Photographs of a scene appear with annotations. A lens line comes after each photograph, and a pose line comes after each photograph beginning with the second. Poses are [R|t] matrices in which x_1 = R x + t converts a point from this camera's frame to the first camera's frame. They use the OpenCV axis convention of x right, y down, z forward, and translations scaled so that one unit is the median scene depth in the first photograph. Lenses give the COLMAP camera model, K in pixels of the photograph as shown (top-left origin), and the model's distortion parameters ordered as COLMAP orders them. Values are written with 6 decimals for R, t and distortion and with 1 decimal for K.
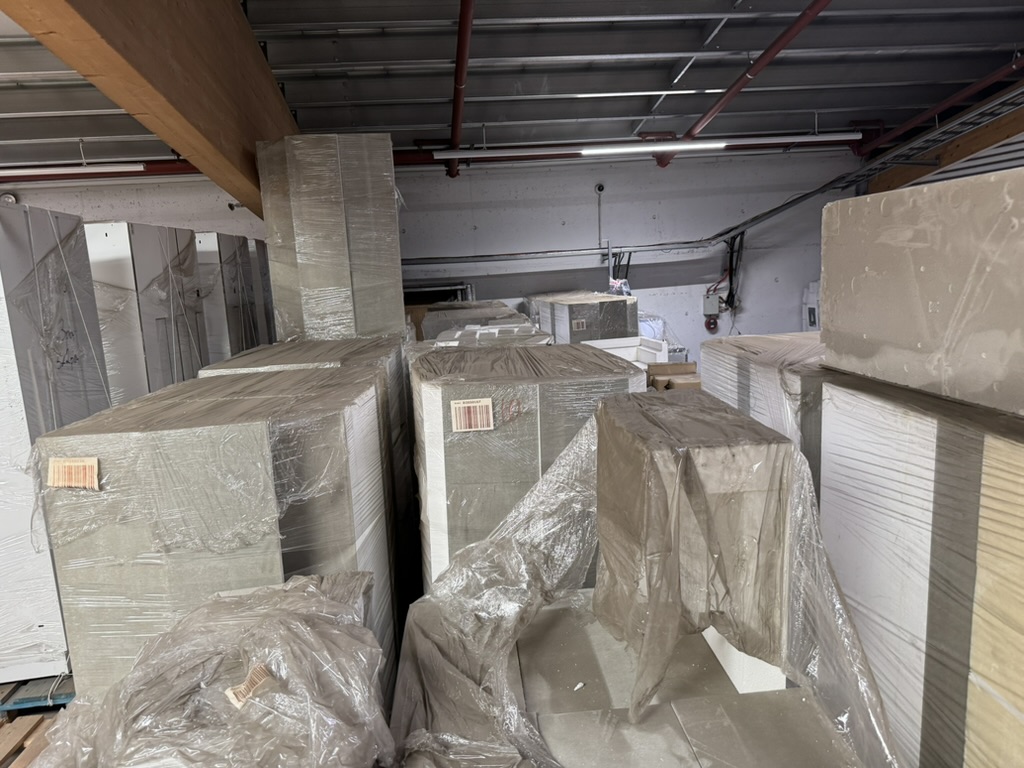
lens RADIAL K [[731.6, 0, 512.0], [0, 731.6, 384.0], [0, 0, 1]] dist [0.019910, -0.032240]
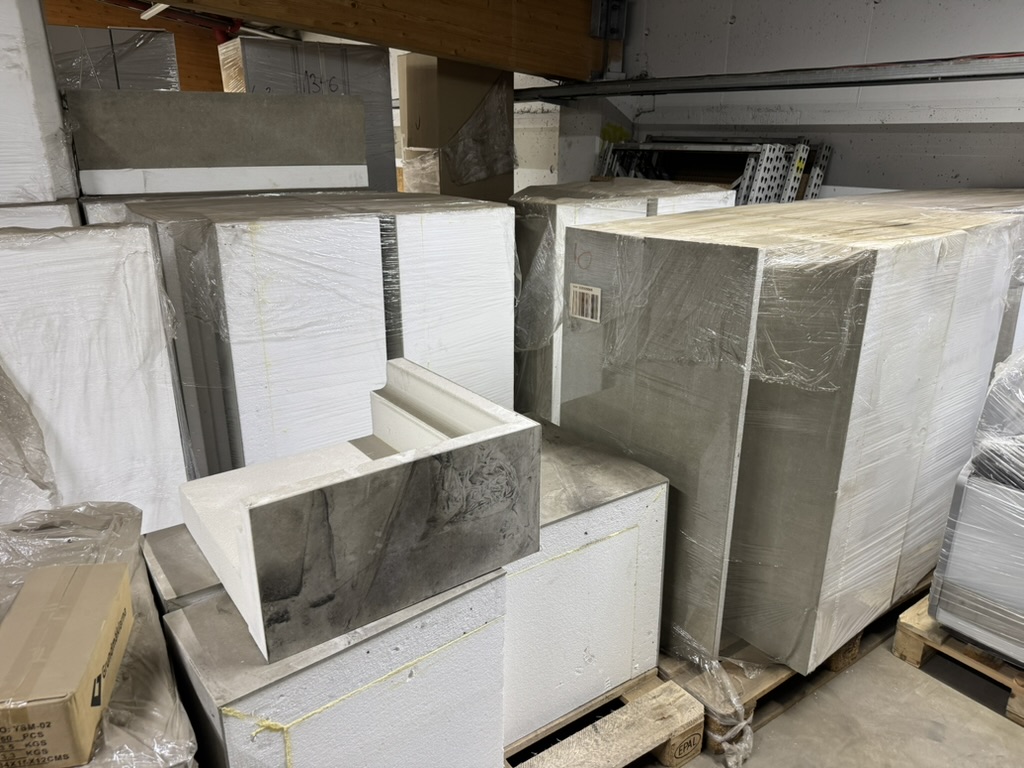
lens RADIAL K [[731.6, 0, 512.0], [0, 731.6, 384.0], [0, 0, 1]] dist [0.019910, -0.032240]
pose [[0.442127, 0.349938, -0.825873, 0.270874], [-0.173246, 0.936733, 0.304165, -0.107199], [0.880062, 0.008600, 0.474781, 0.656289]]
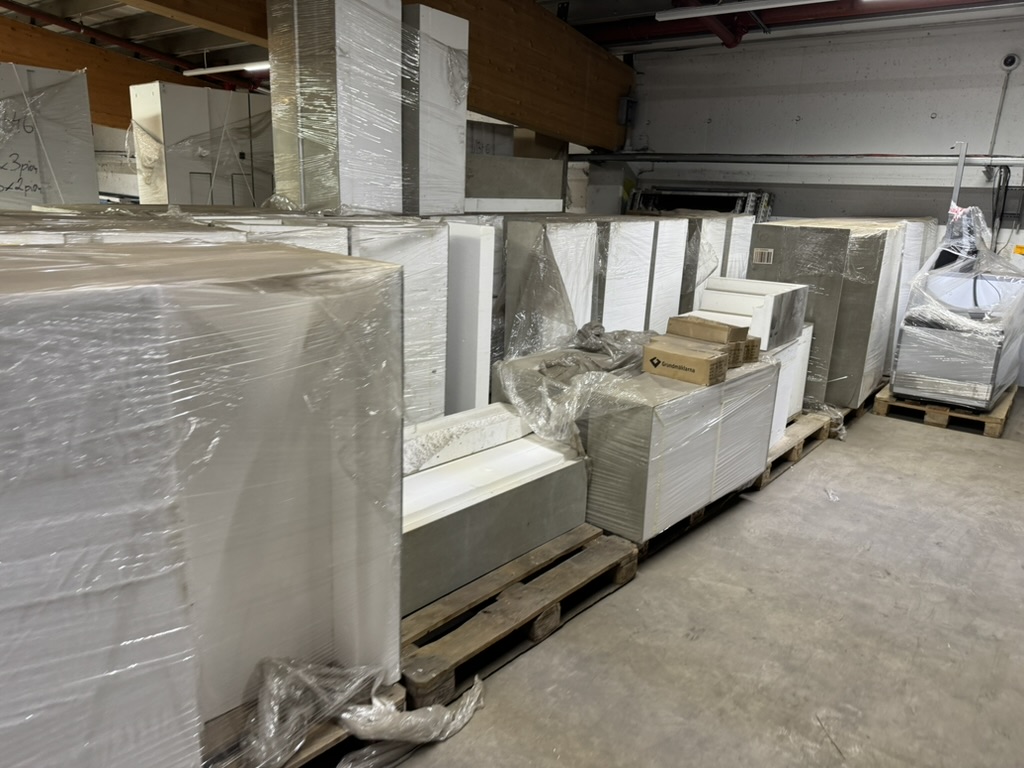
lens RADIAL K [[731.6, 0, 512.0], [0, 731.6, 384.0], [0, 0, 1]] dist [0.019910, -0.032240]
pose [[0.677081, 0.272545, -0.683579, 0.352681], [-0.189807, 0.962139, 0.195606, -0.043061], [0.711010, -0.002693, 0.703177, 0.262300]]
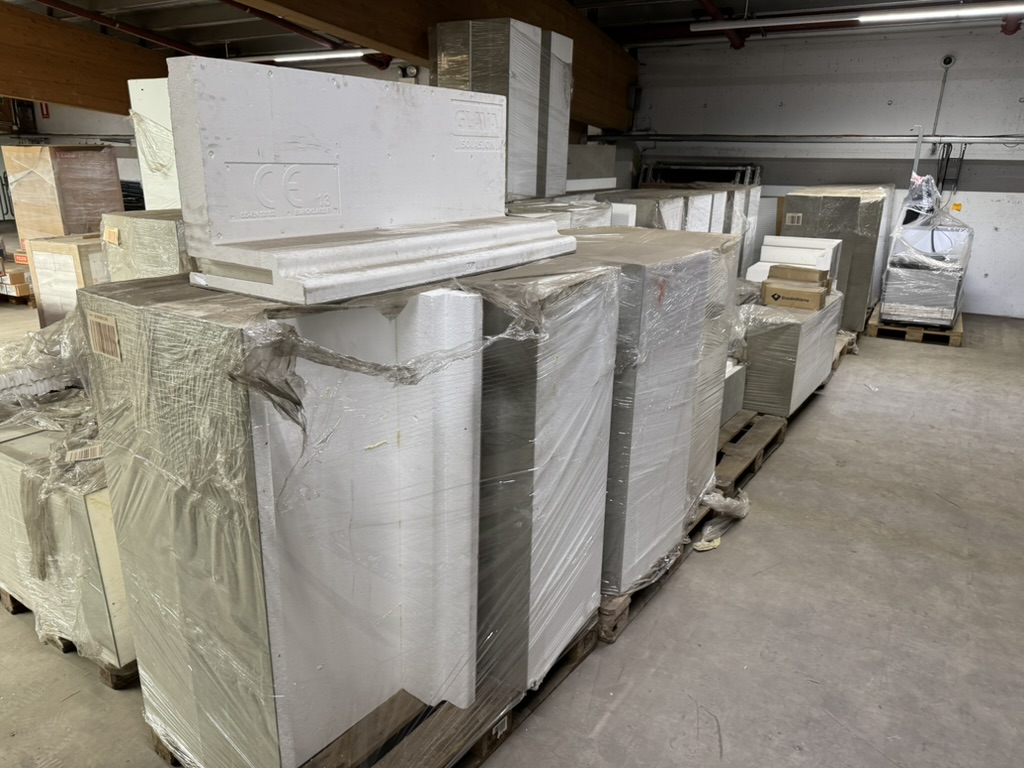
lens RADIAL K [[747.2, 0, 504.6], [0, 747.2, 390.0], [0, 0, 1]] dist [0.000840, -0.008630]
pose [[0.780635, 0.255307, -0.570462, 0.318080], [-0.155963, 0.963459, 0.217767, -0.016629], [0.605214, -0.081025, 0.791928, 0.007742]]
